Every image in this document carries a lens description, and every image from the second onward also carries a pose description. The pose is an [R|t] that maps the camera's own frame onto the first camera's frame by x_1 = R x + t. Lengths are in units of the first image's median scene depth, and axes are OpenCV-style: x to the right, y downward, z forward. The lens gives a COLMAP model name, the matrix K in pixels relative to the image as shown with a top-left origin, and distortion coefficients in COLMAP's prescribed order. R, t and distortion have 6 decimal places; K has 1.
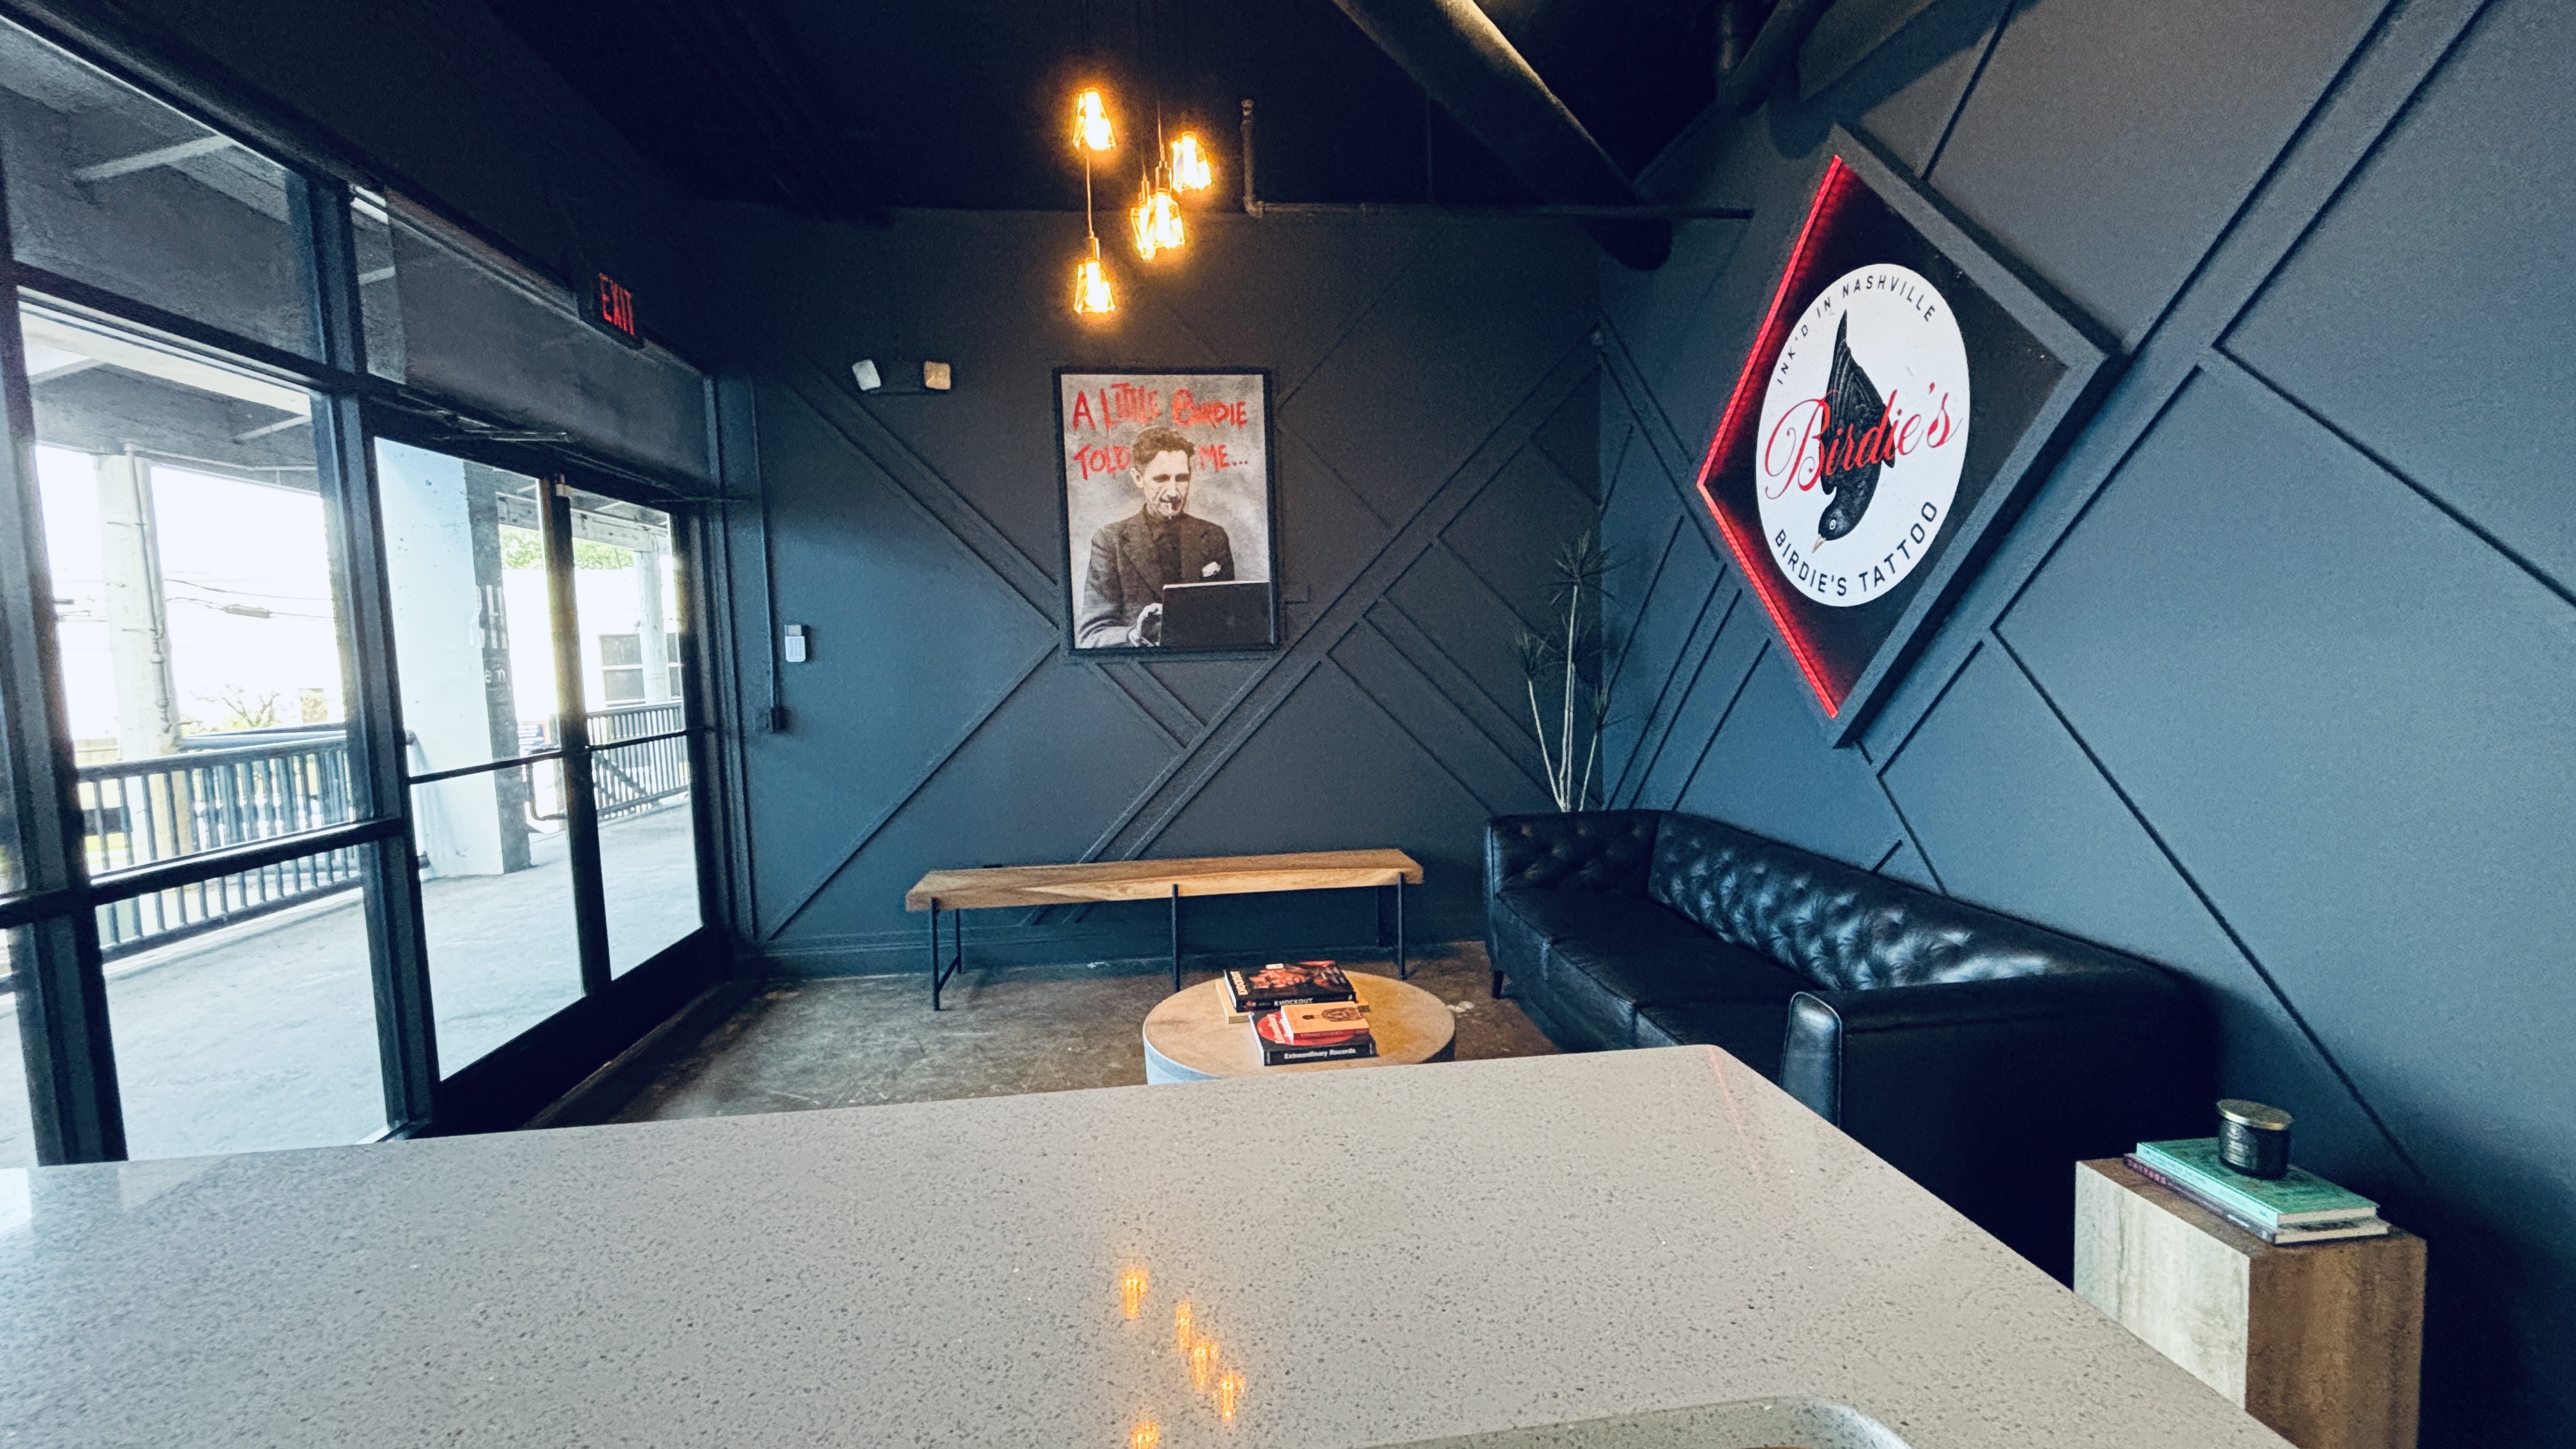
lens RADIAL K [[1022.3, 0, 1281.6], [0, 1022.3, 725.8], [0, 0, 1]] dist [0.002064, 0.002580]
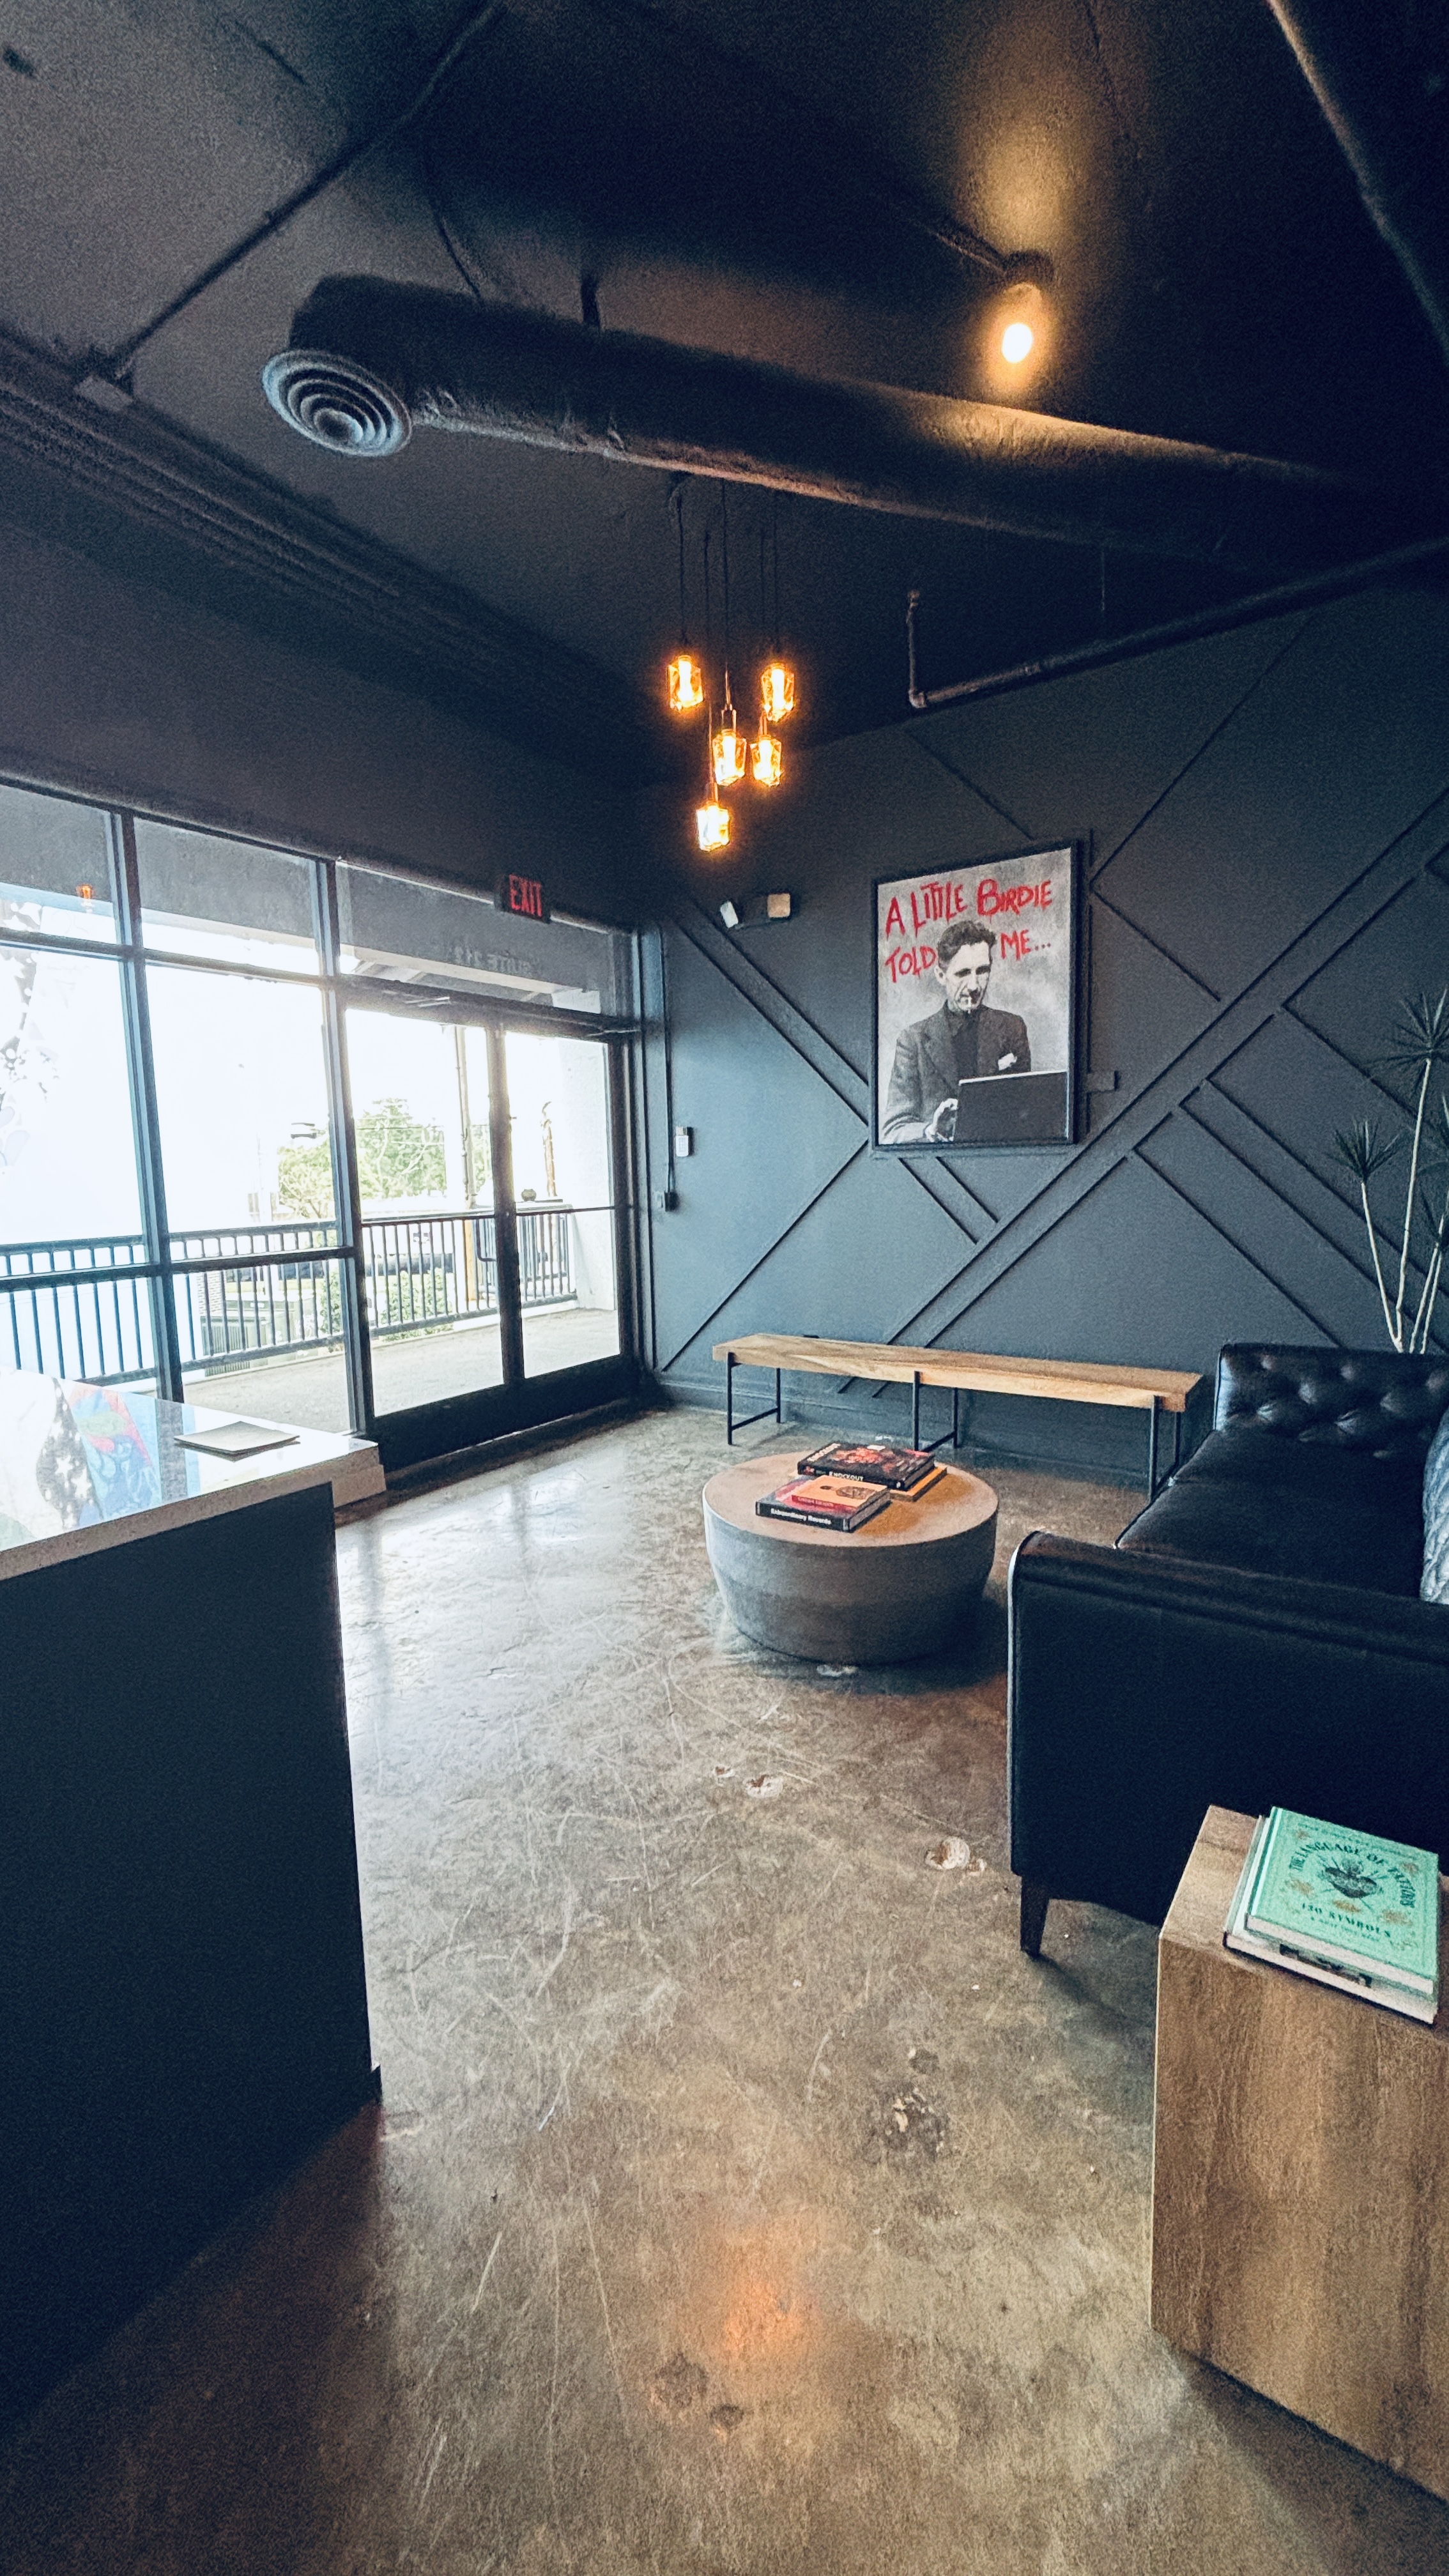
lens RADIAL K [[1022.3, 0, 700.4], [0, 1022.3, 1280.1], [0, 0, 1]] dist [0.002064, 0.002580]
pose [[0.746615, 0.083844, -0.659951, 0.388303], [-0.046065, 0.996161, 0.074444, -0.004328], [0.663659, -0.025180, 0.747611, 0.071103]]
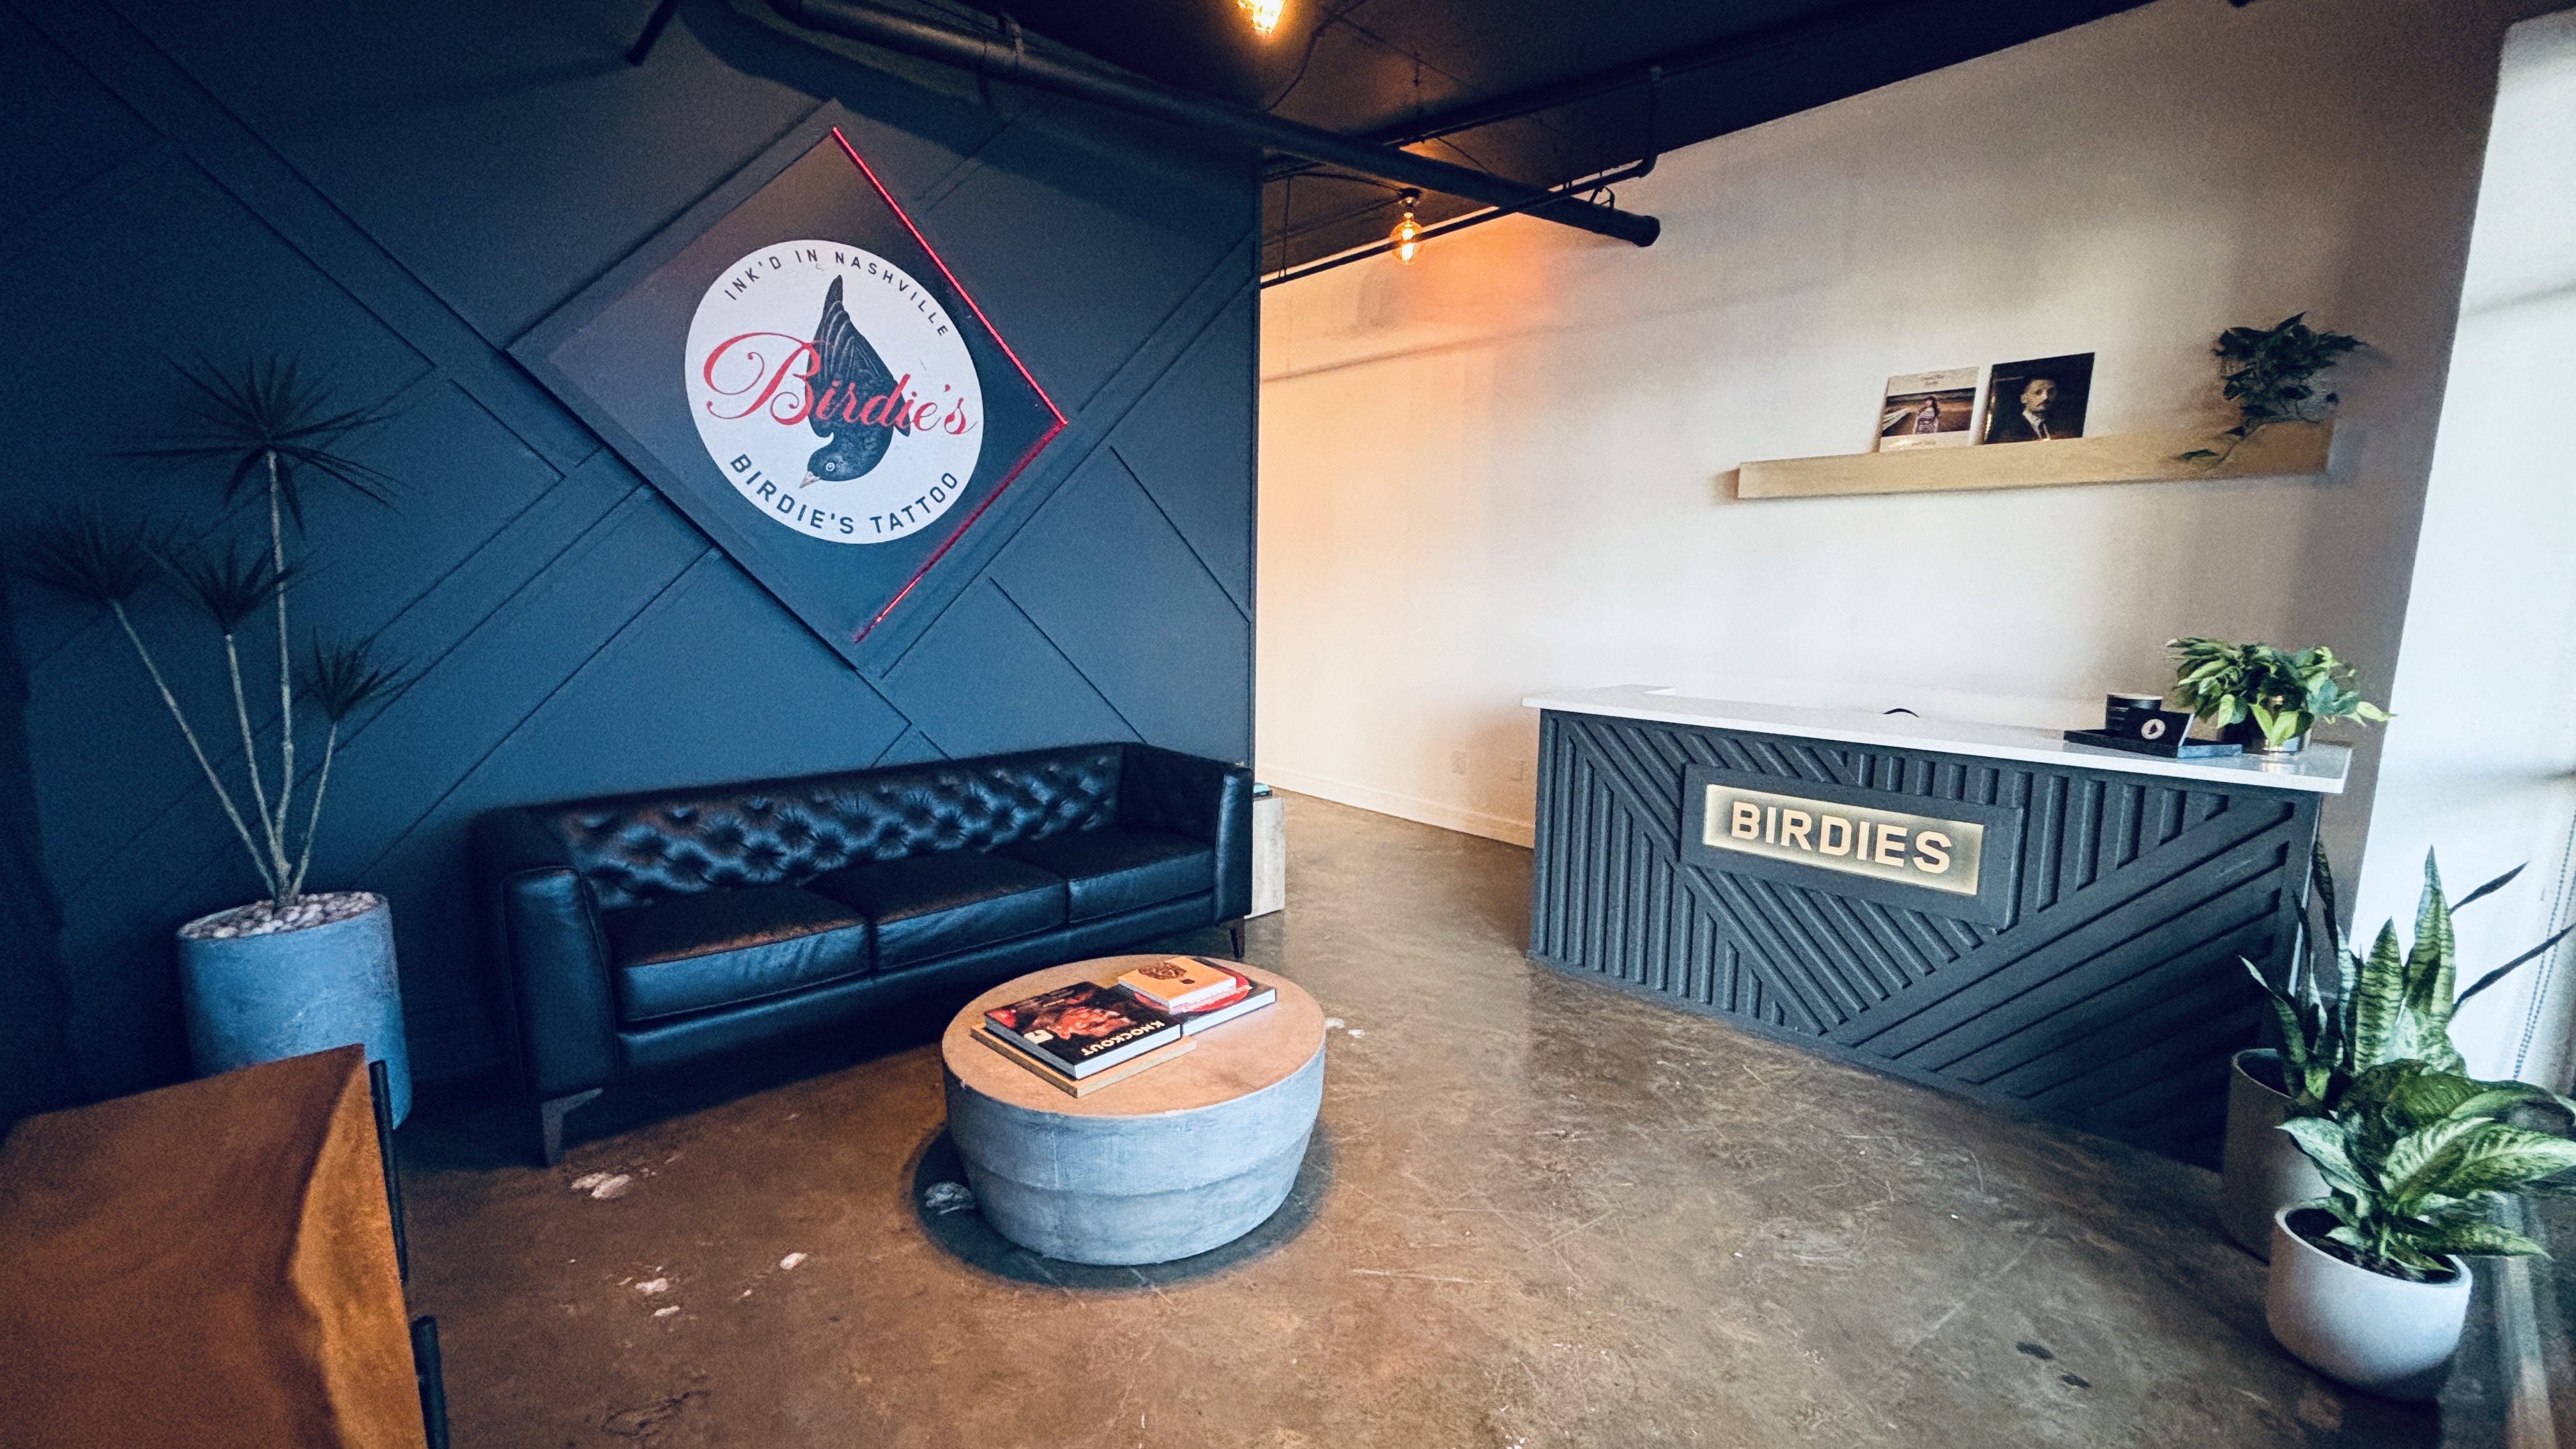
lens RADIAL K [[1022.3, 0, 1288.7], [0, 1022.3, 737.4], [0, 0, 1]] dist [0.002064, 0.002580]
pose [[-0.597107, -0.093010, 0.796751, -0.447842], [0.075333, 0.982363, 0.171134, -0.043005], [-0.798616, 0.162207, -0.579569, 0.884545]]
